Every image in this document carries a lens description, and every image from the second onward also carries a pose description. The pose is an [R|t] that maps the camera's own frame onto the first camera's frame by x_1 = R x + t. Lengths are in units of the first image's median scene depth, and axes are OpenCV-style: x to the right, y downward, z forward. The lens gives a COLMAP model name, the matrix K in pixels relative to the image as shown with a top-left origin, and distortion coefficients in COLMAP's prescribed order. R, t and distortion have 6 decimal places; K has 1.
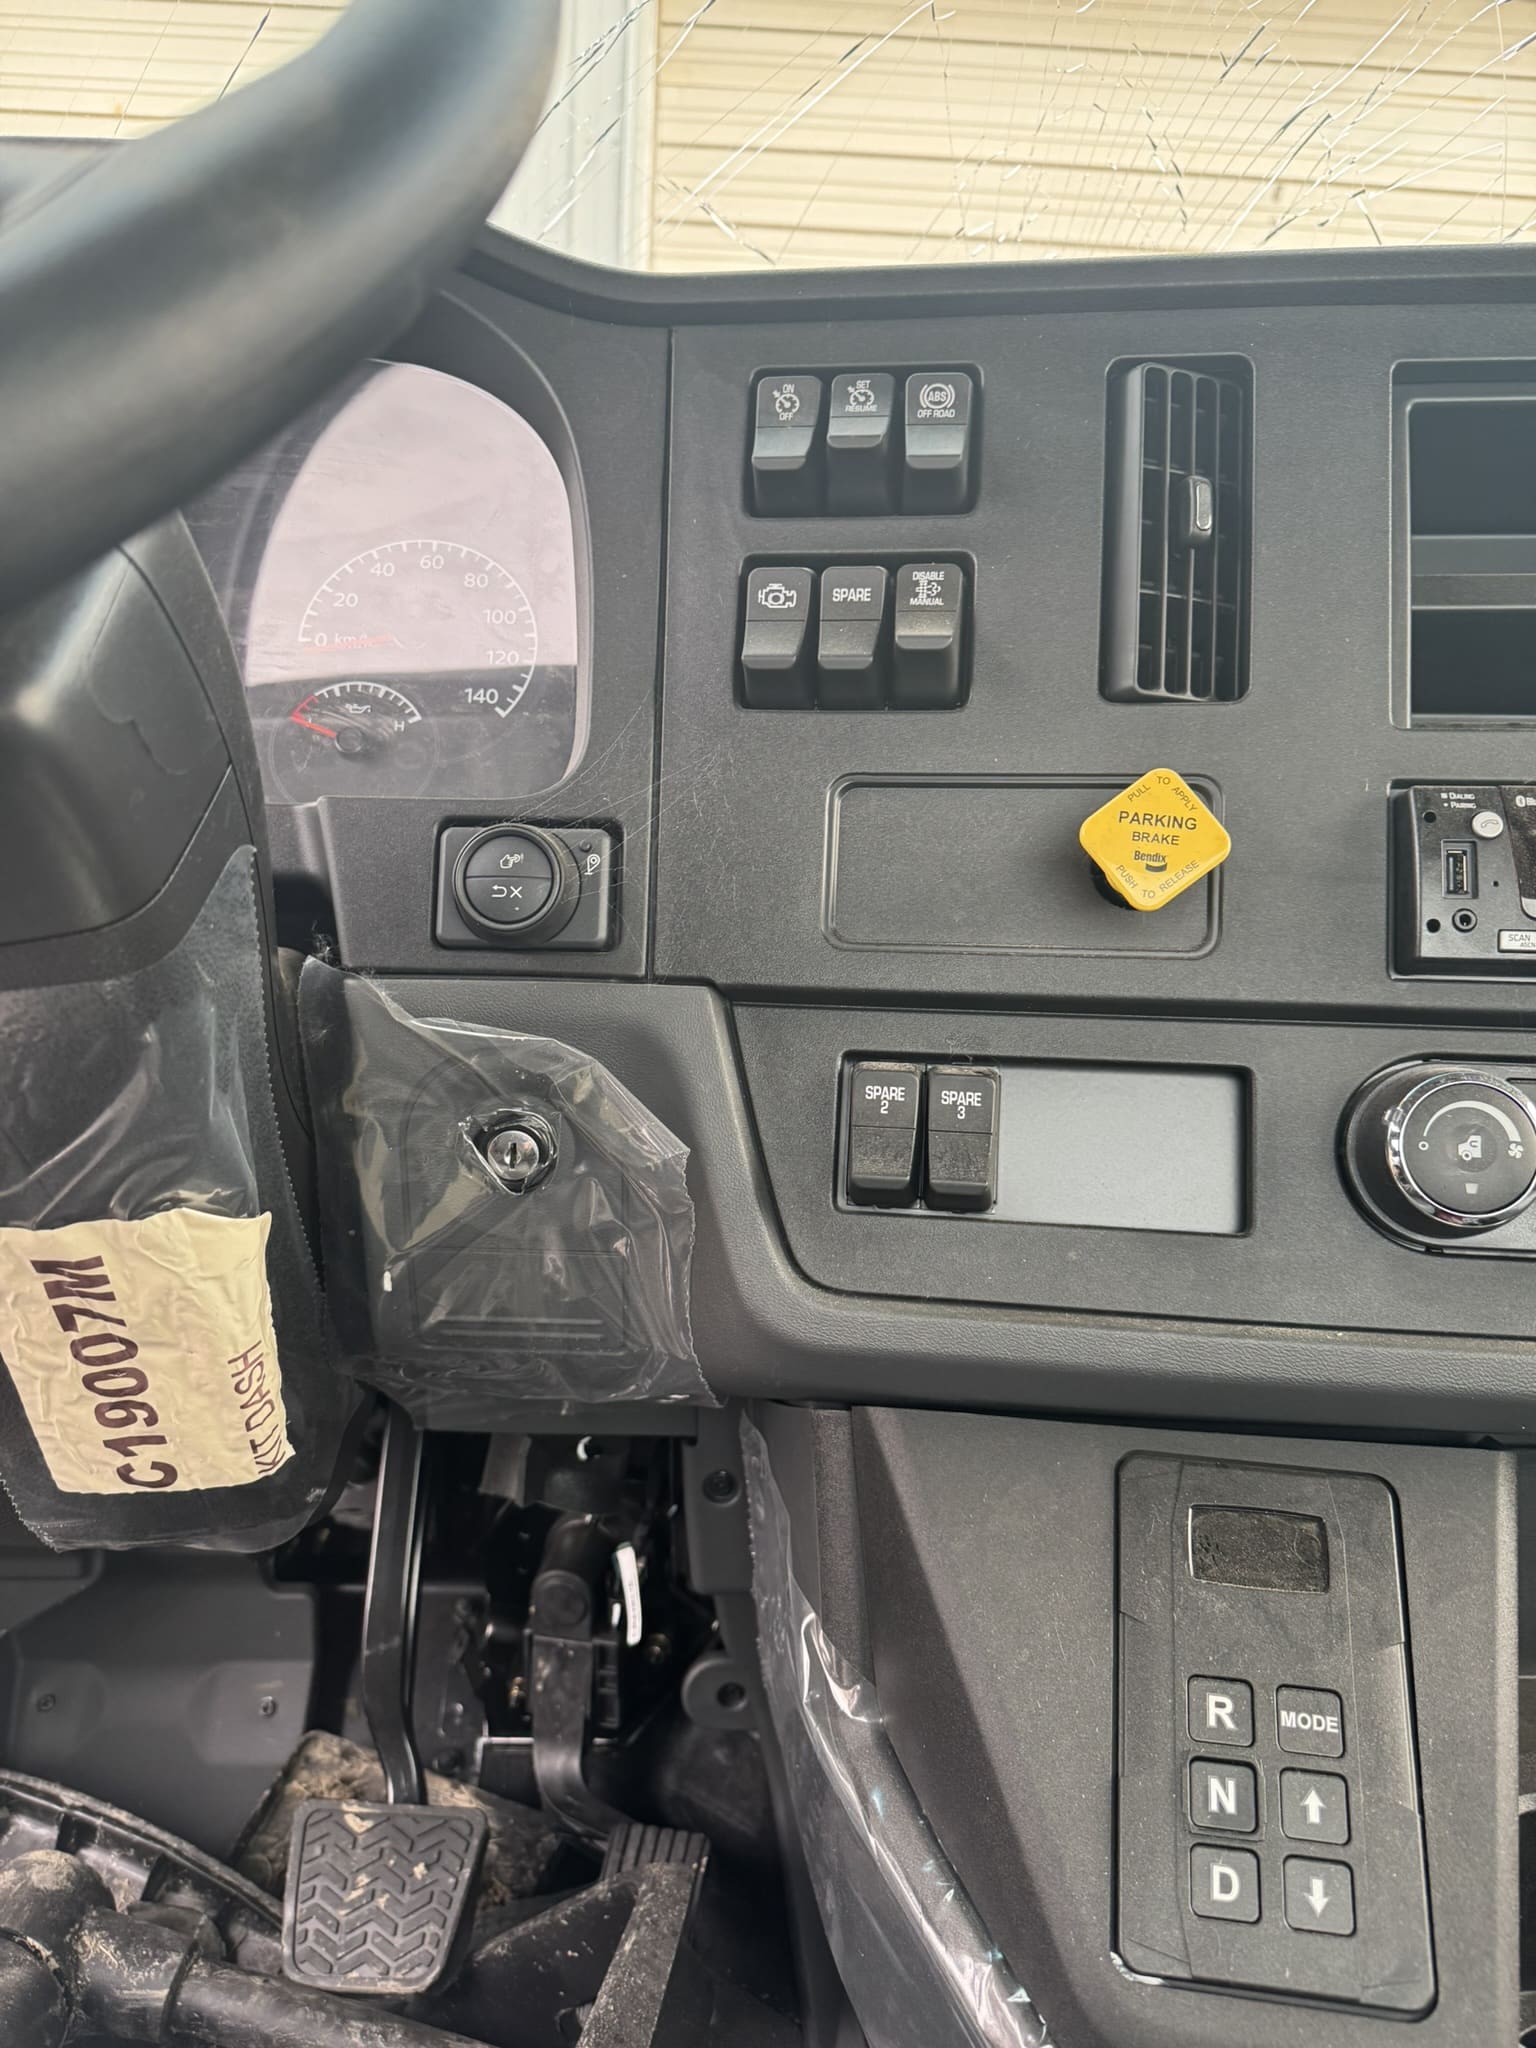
lens RADIAL K [[1458.3, 0, 751.1], [0, 1458.3, 1032.8], [0, 0, 1]] dist [0.070622, -0.108893]
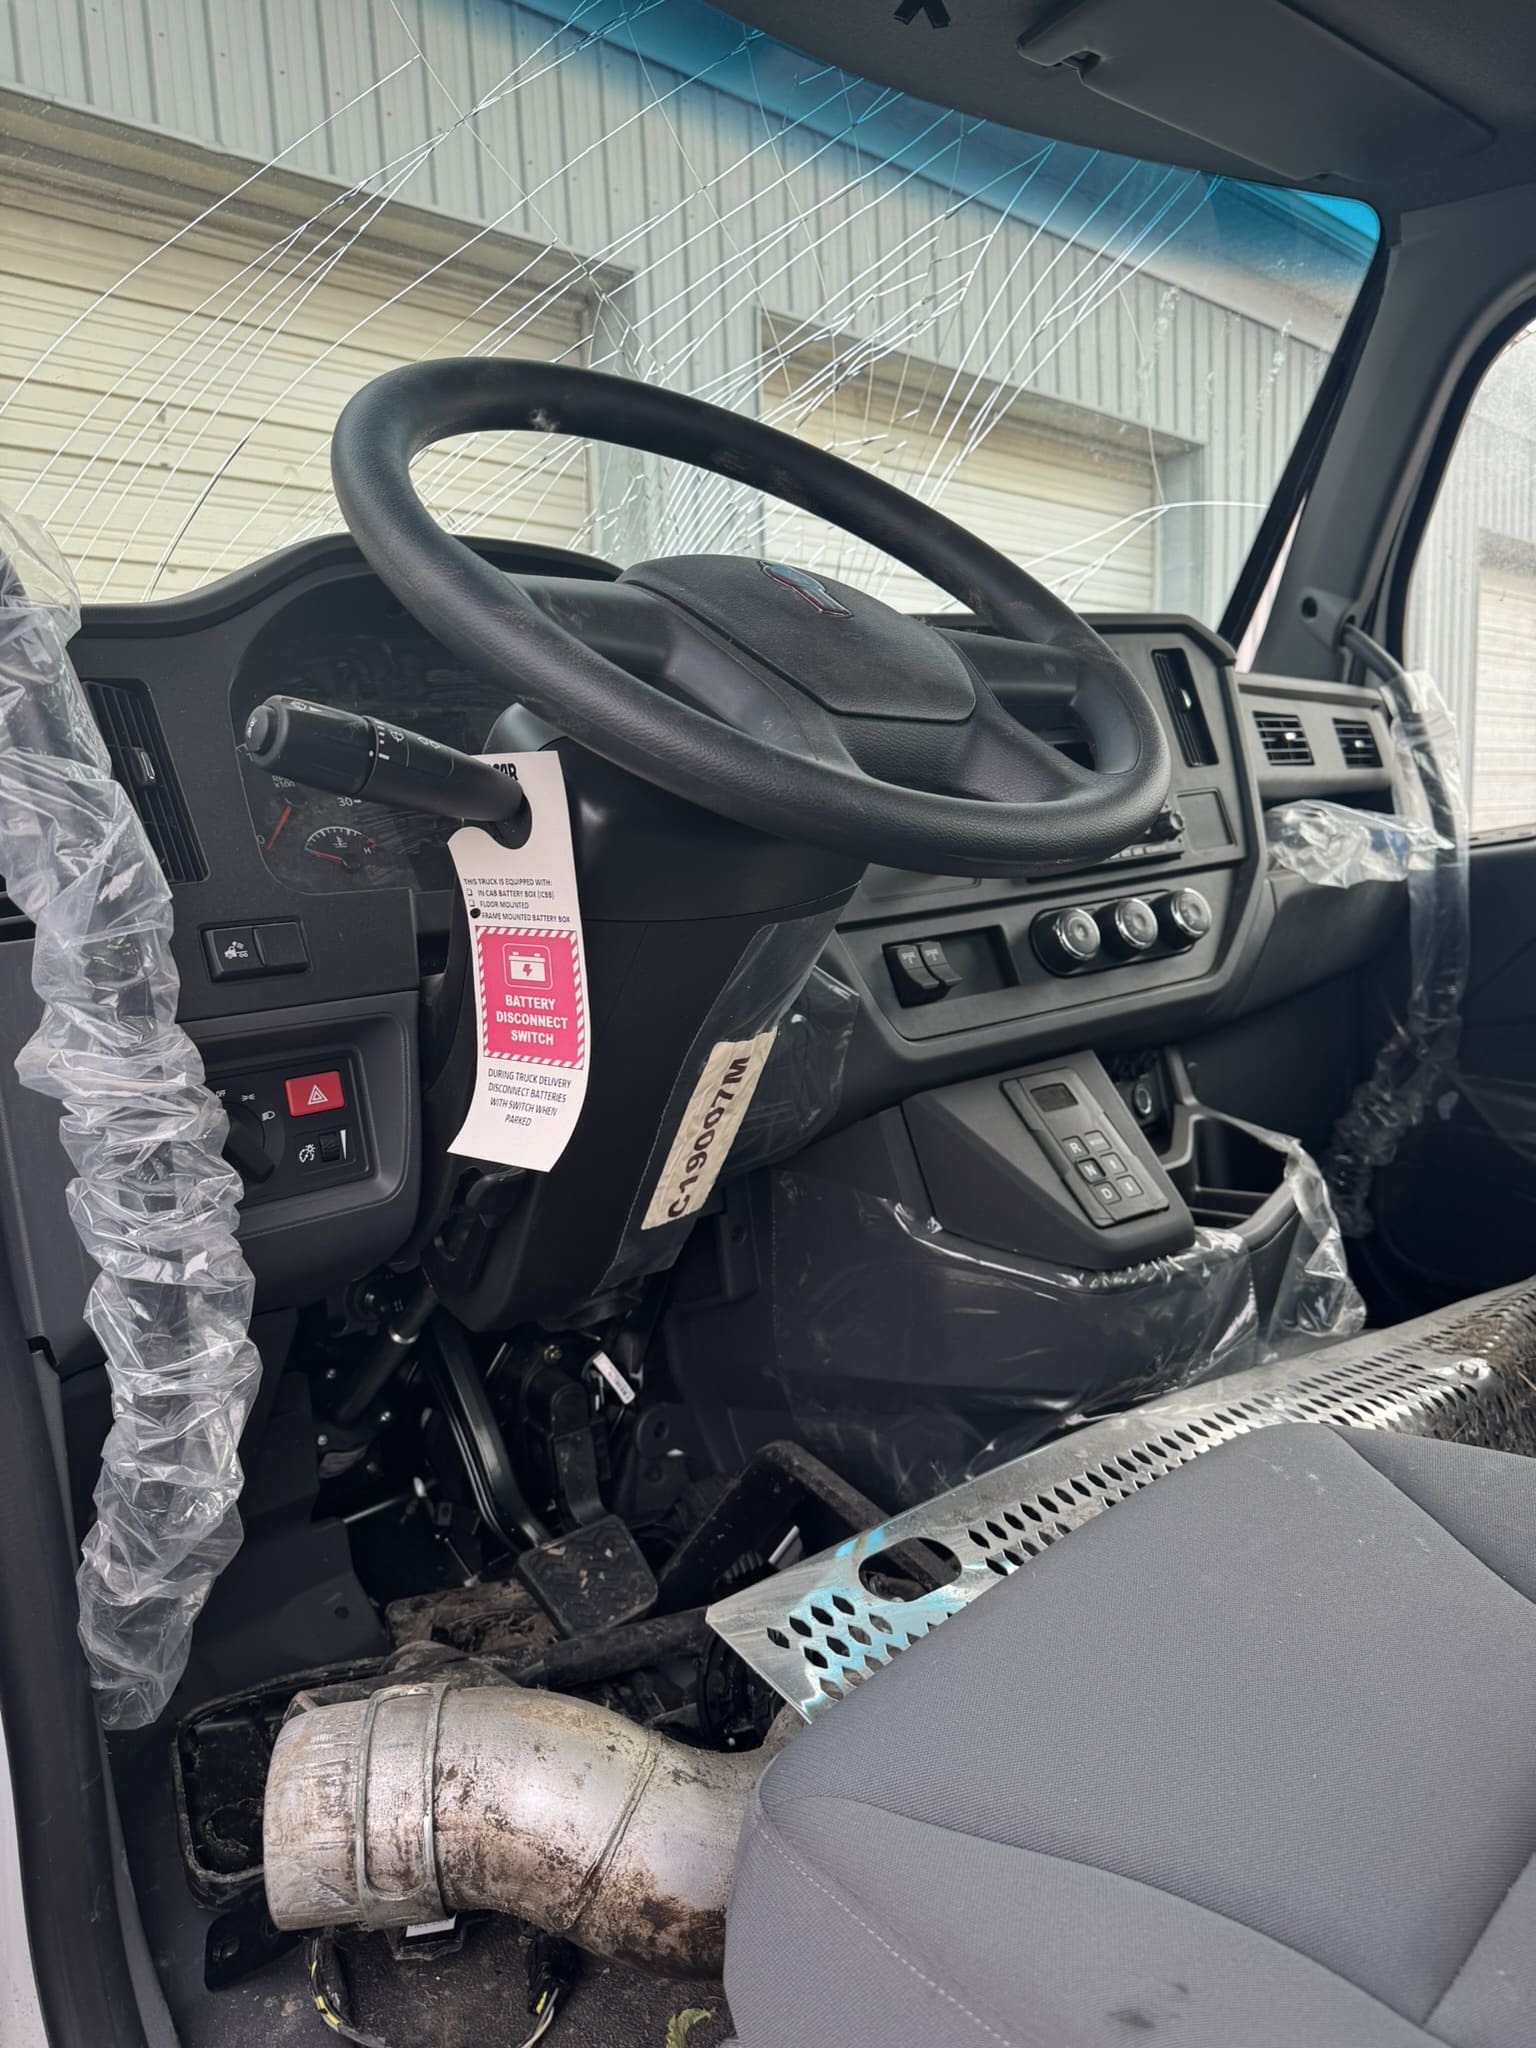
lens RADIAL K [[1413.1, 0, 782.9], [0, 1413.1, 1041.9], [0, 0, 1]] dist [0.110942, -0.140998]
pose [[0.707759, -0.179634, 0.683234, -1.616673], [0.242775, 0.970076, 0.003560, 0.117820], [-0.663429, 0.163352, 0.730190, -0.518815]]
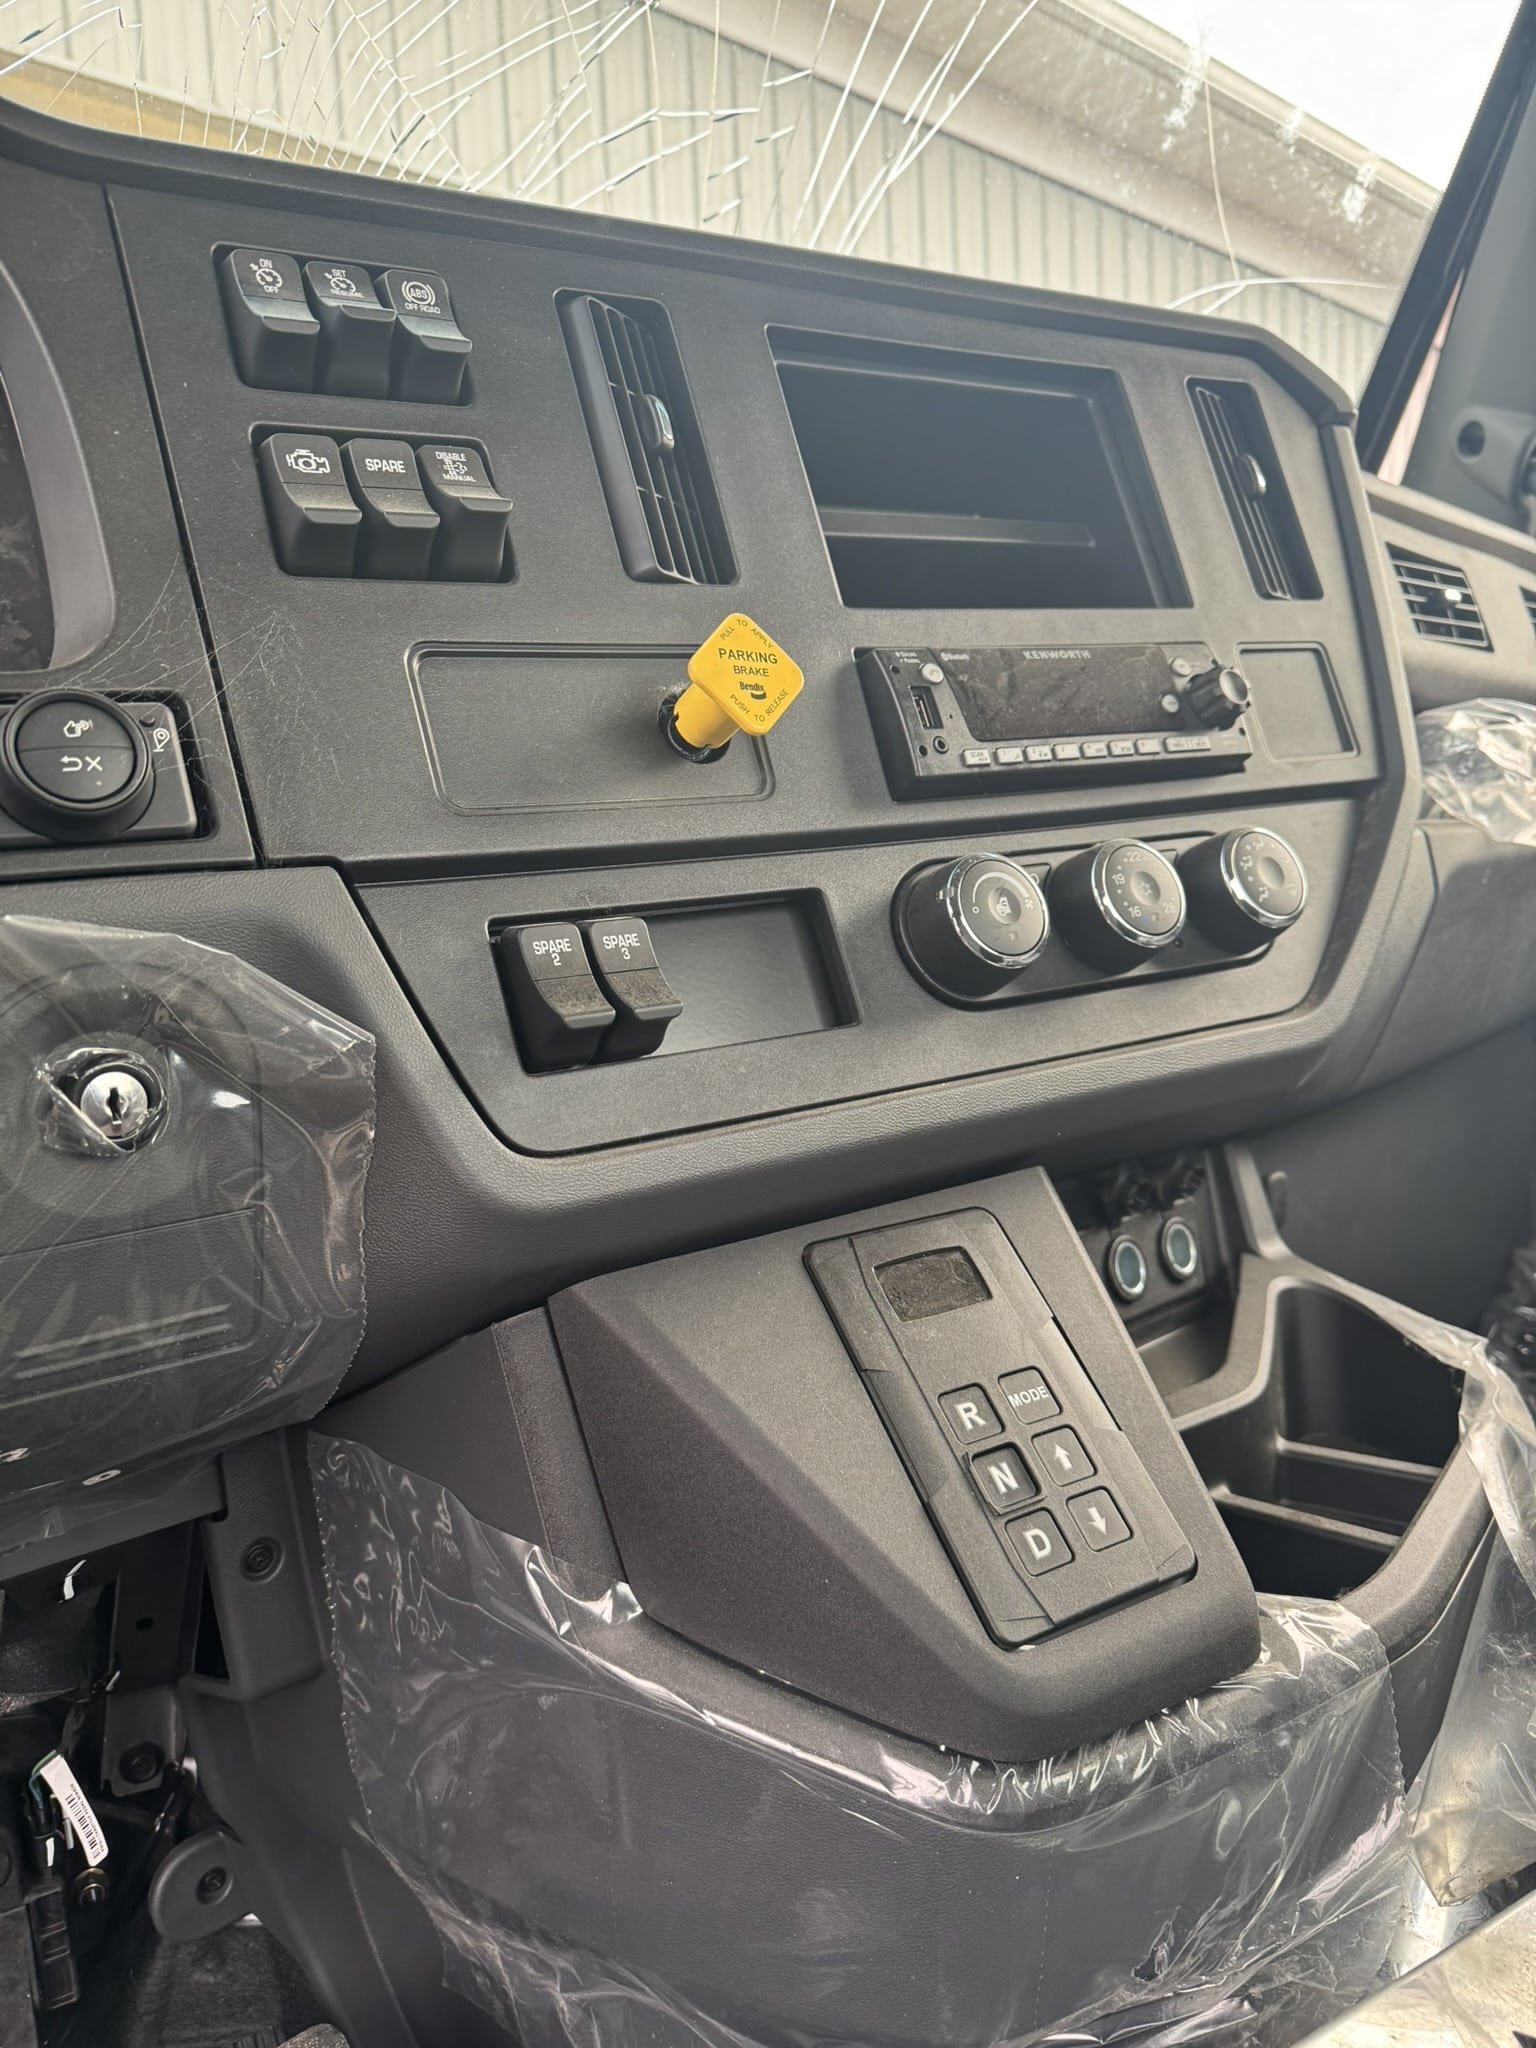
lens RADIAL K [[1453.4, 0, 780.2], [0, 1453.4, 1030.1], [0, 0, 1]] dist [0.040017, -0.061681]
pose [[0.754593, -0.144512, 0.640083, -0.411502], [0.228240, 0.972344, -0.049545, 0.174634], [-0.615220, 0.183479, 0.766707, 0.162536]]
